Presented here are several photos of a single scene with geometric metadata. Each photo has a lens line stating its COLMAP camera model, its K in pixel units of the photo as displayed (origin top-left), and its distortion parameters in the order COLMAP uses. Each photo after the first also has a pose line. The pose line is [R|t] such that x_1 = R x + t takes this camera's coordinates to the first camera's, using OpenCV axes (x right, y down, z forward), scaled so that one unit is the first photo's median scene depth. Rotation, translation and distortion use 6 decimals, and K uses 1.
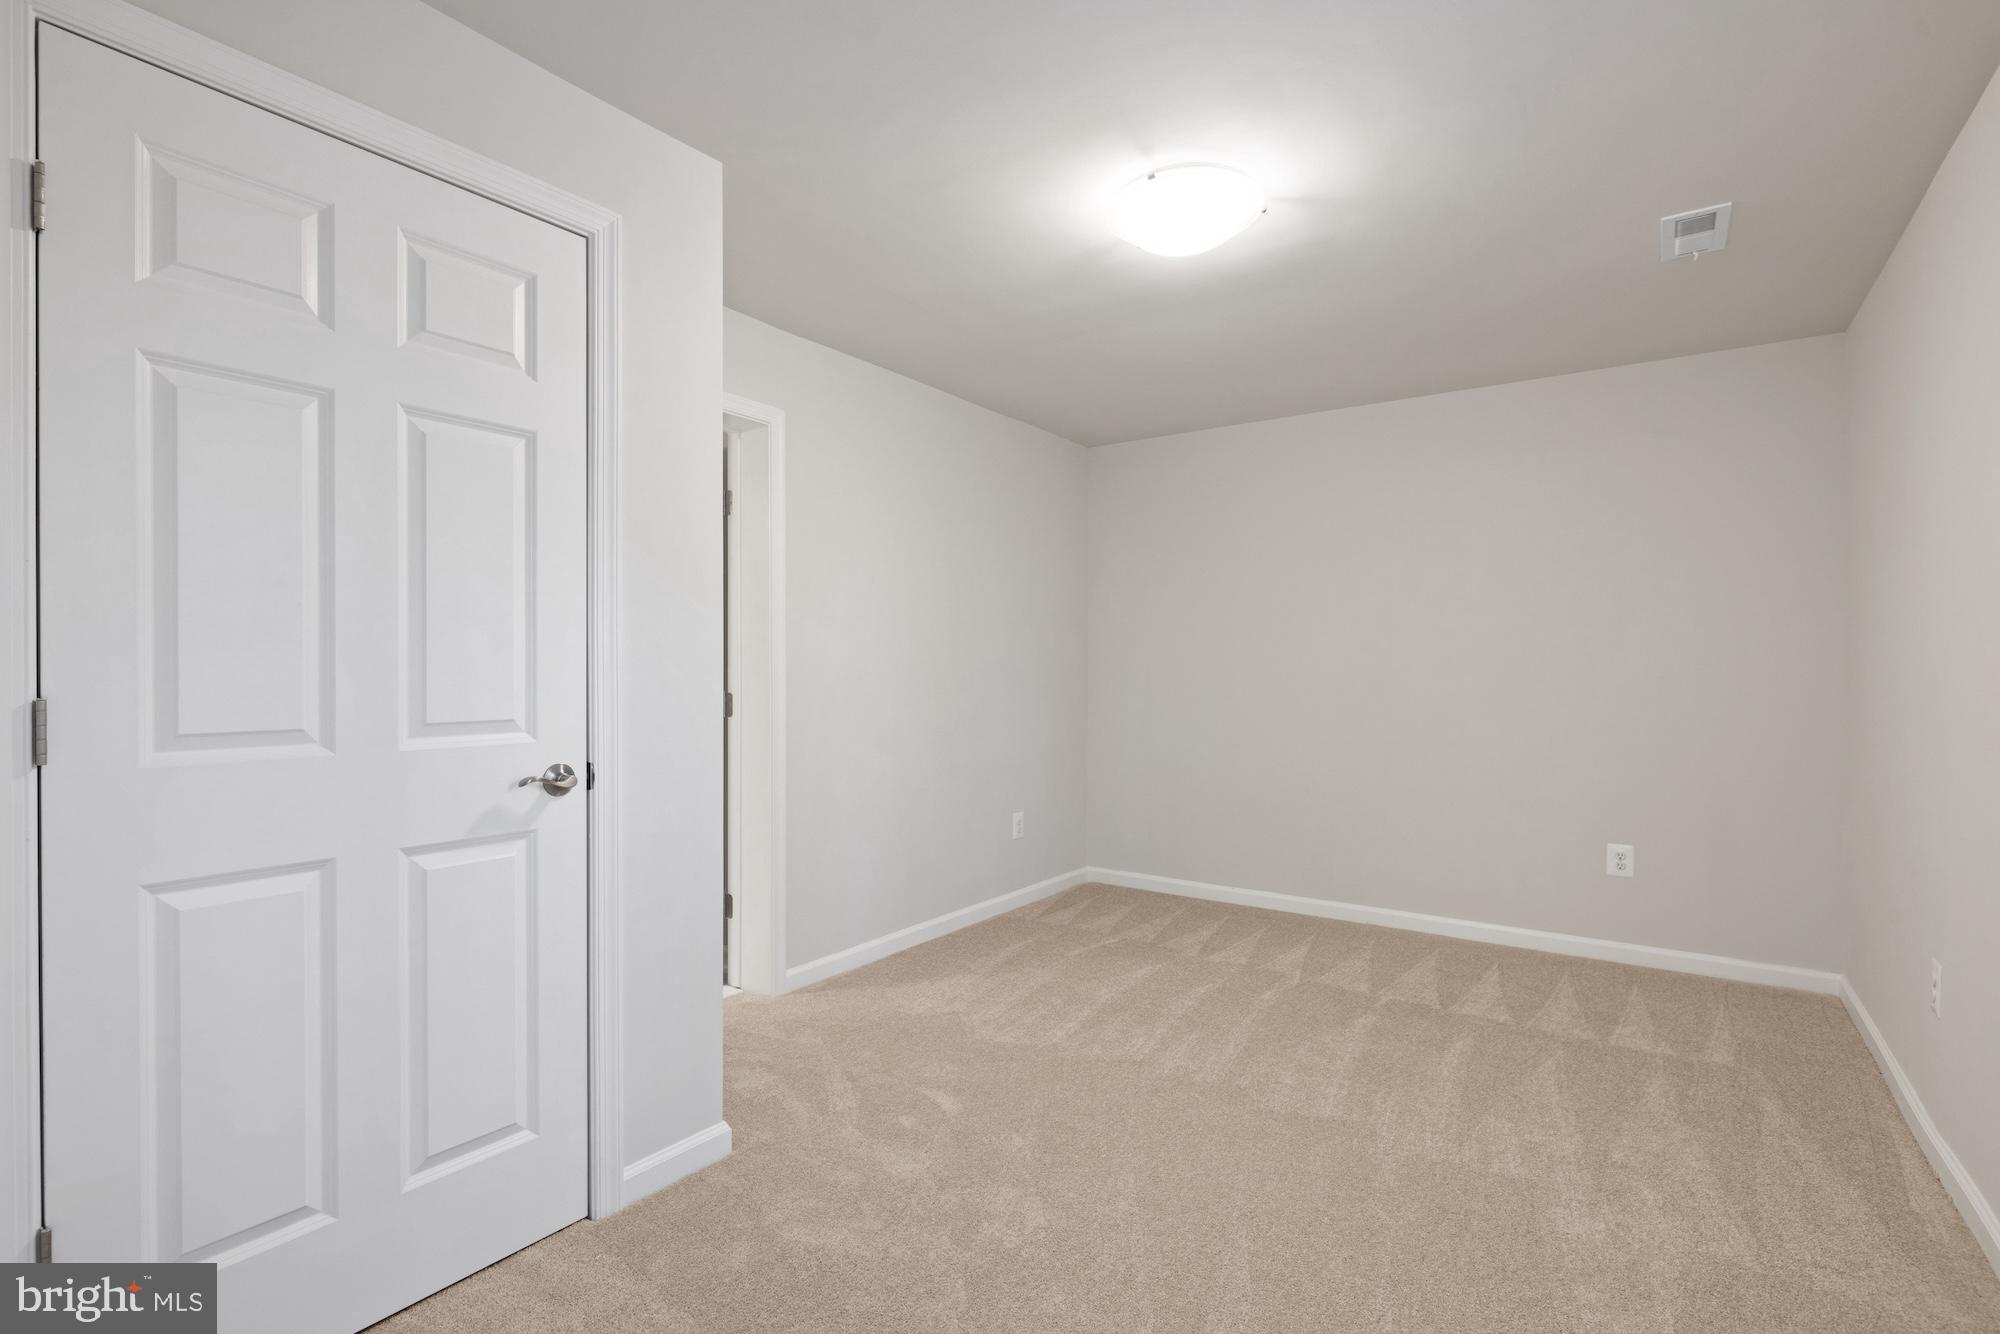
lens RADIAL K [[965.6, 0, 1000.0], [0, 965.6, 667.0], [0, 0, 1]] dist [-0.000919, -0.000133]
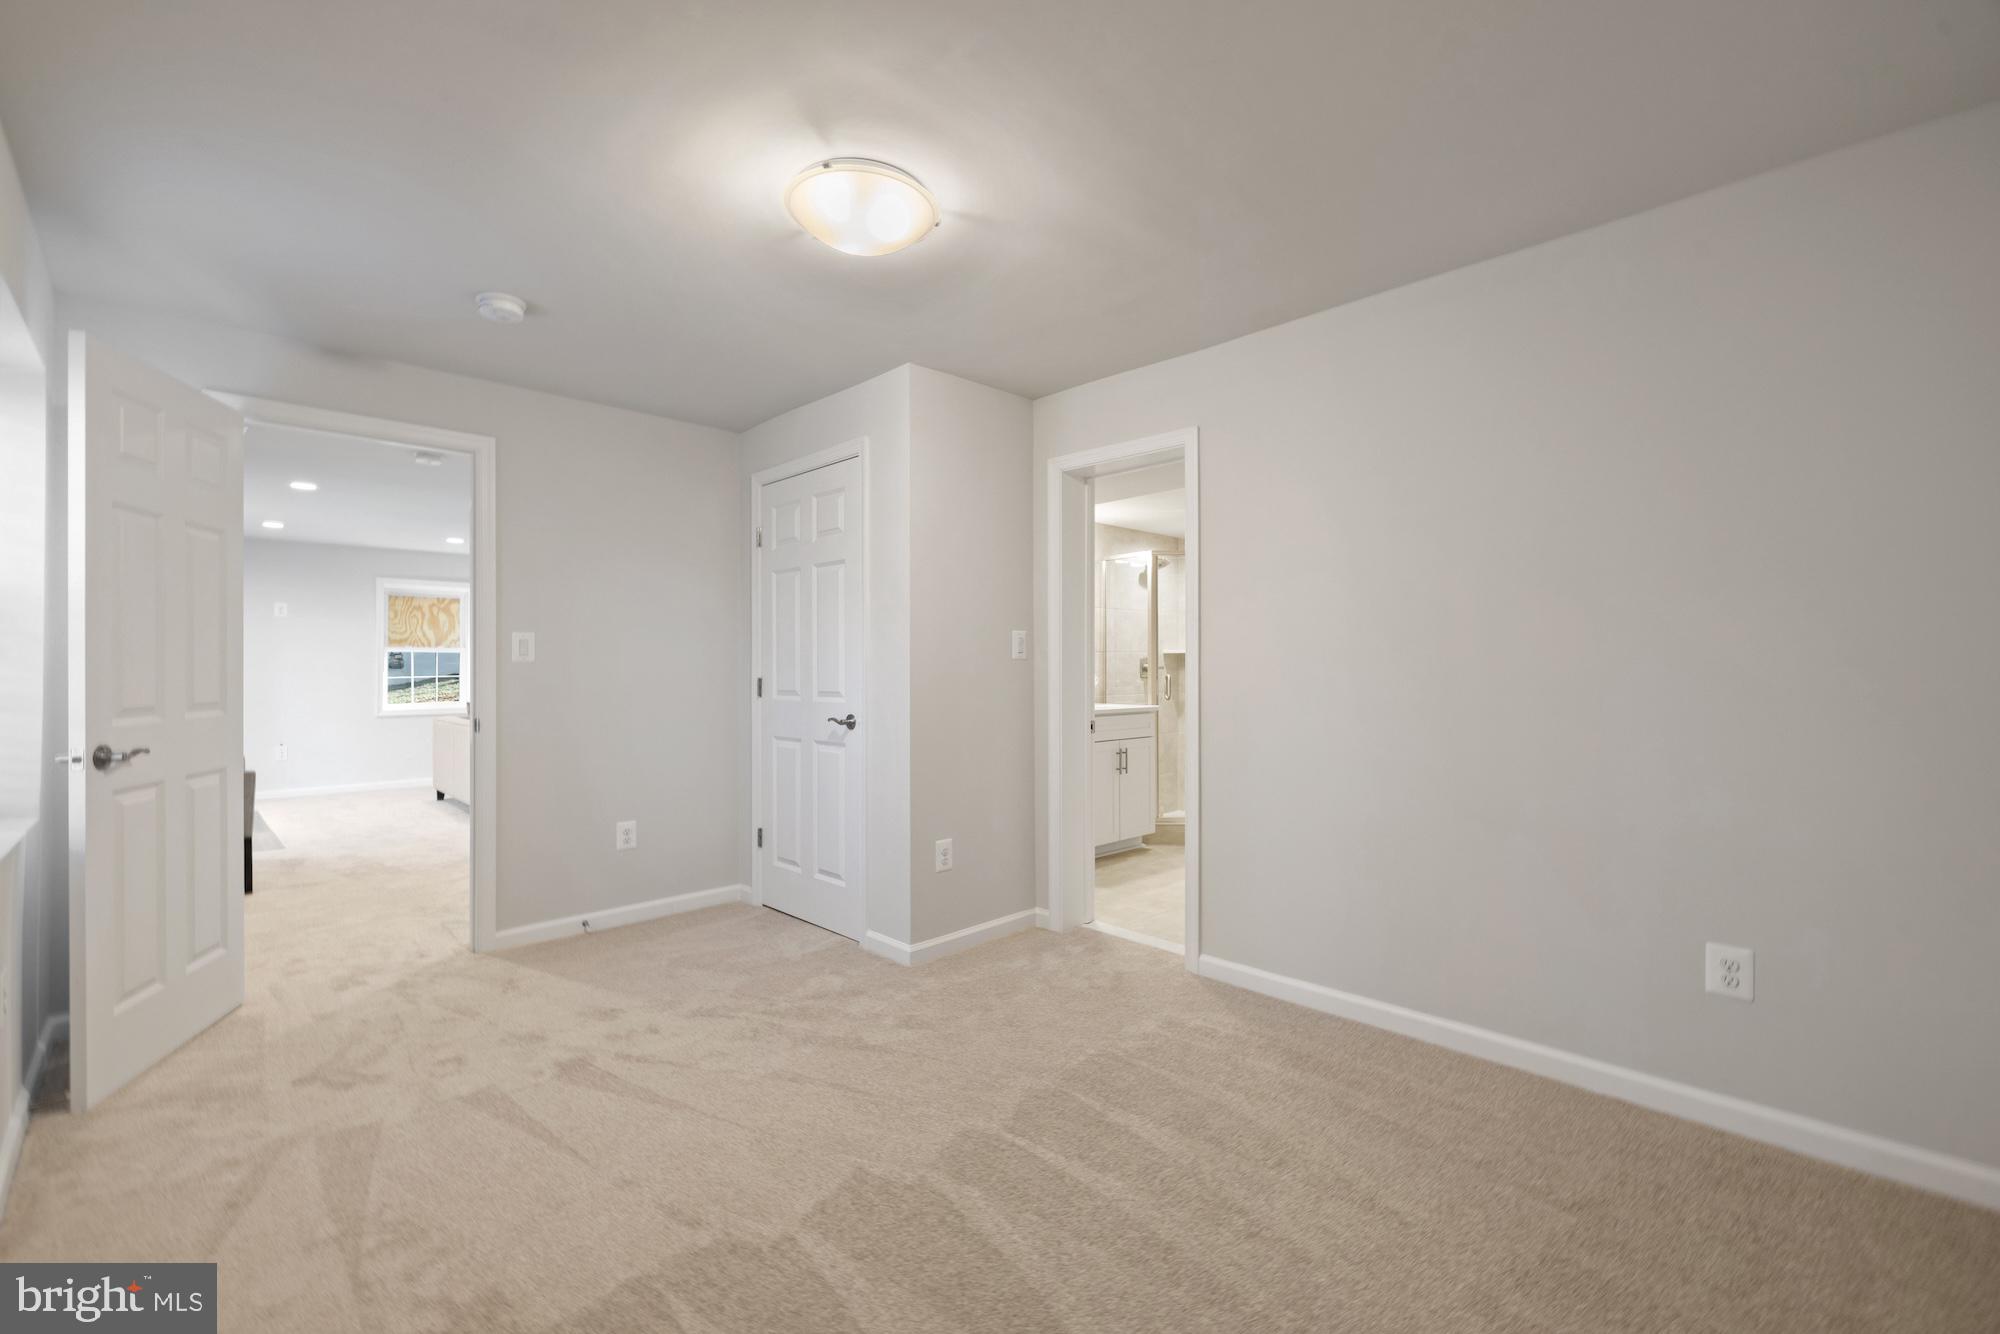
lens RADIAL K [[844.5, 0, 996.9], [0, 844.5, 650.0], [0, 0, 1]] dist [0.000111, -0.000143]
pose [[-0.176399, -0.024516, -0.984013, 1.334819], [-0.002312, 0.999697, -0.024493, 0.003019], [0.984316, -0.002045, -0.176402, 1.675615]]
